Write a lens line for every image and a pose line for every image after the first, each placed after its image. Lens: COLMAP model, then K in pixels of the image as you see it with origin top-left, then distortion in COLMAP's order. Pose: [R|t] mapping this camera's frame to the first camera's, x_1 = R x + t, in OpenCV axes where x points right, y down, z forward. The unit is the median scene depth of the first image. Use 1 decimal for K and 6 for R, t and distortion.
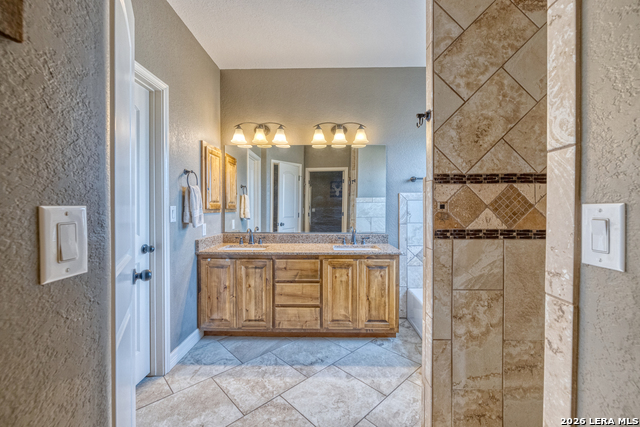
lens RADIAL K [[267.8, 0, 320.5], [0, 267.8, 210.6], [0, 0, 1]] dist [-0.000333, 0.000028]
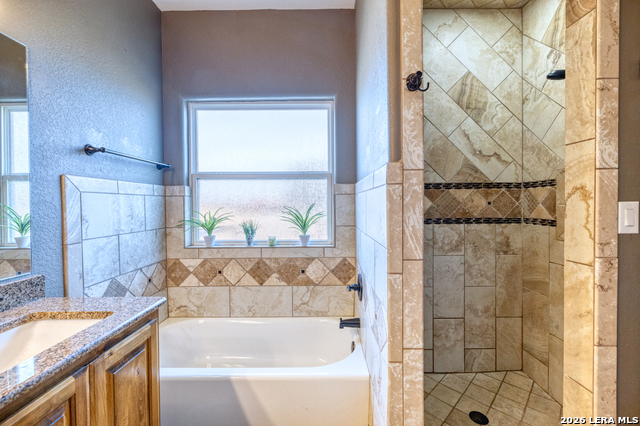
lens RADIAL K [[267.8, 0, 320.5], [0, 267.8, 210.1], [0, 0, 1]] dist [-0.000333, 0.000028]
pose [[-0.021812, -0.020460, 0.999553, -0.156083], [0.018972, 0.999602, 0.020875, -0.008637], [-0.999582, 0.019419, -0.021415, 0.590599]]
